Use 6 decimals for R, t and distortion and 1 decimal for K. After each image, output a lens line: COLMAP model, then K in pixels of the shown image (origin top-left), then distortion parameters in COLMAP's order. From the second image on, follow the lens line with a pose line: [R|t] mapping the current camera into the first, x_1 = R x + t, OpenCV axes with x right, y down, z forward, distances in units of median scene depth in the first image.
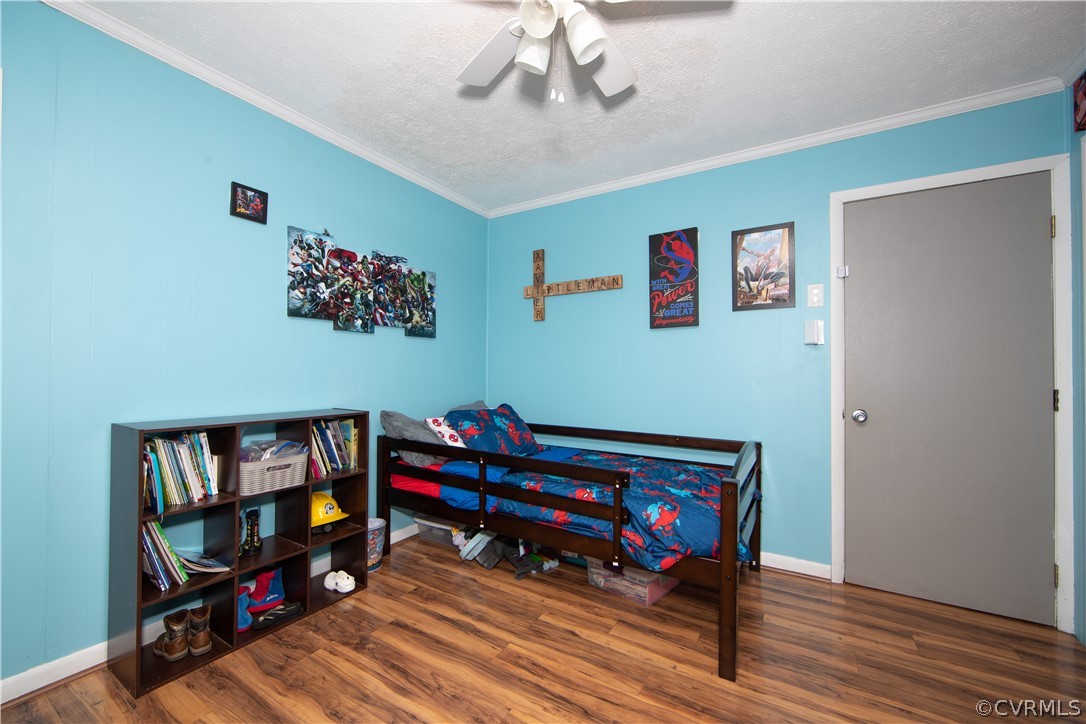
lens RADIAL K [[427.3, 0, 539.0], [0, 427.3, 366.0], [0, 0, 1]] dist [-0.008543, 0.000091]
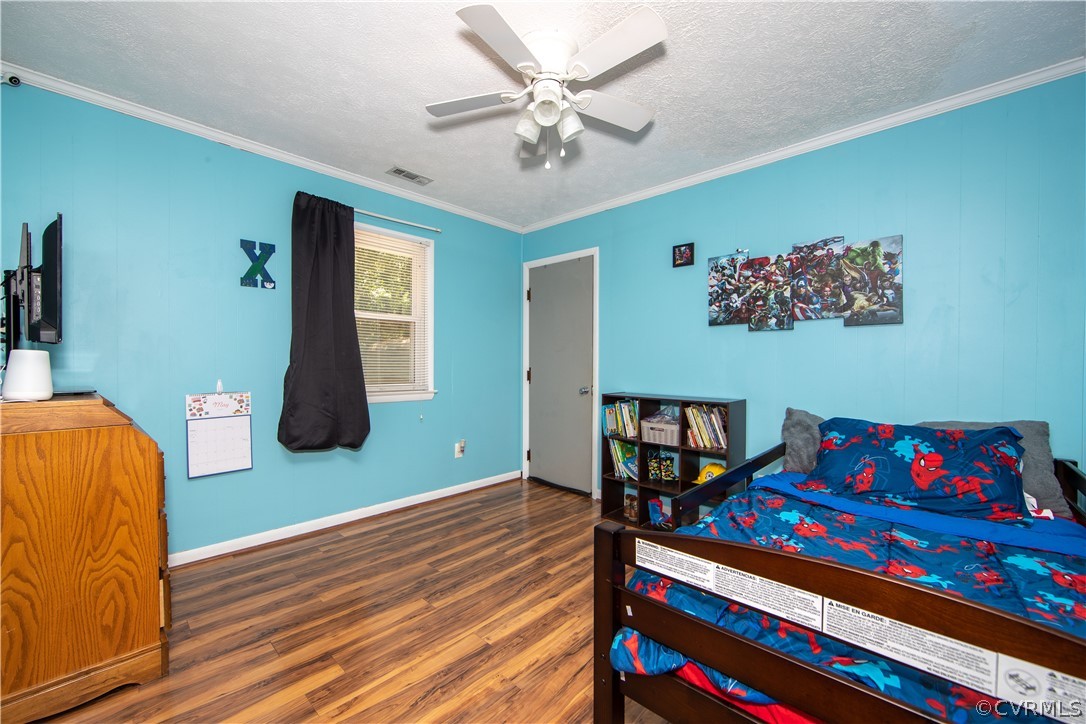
lens RADIAL K [[427.3, 0, 539.0], [0, 427.3, 366.0], [0, 0, 1]] dist [-0.008543, 0.000091]
pose [[-0.199593, -0.003414, -0.979873, 0.722142], [0.004744, 0.999979, -0.004450, 0.010130], [0.979867, -0.005537, -0.199572, 0.646940]]
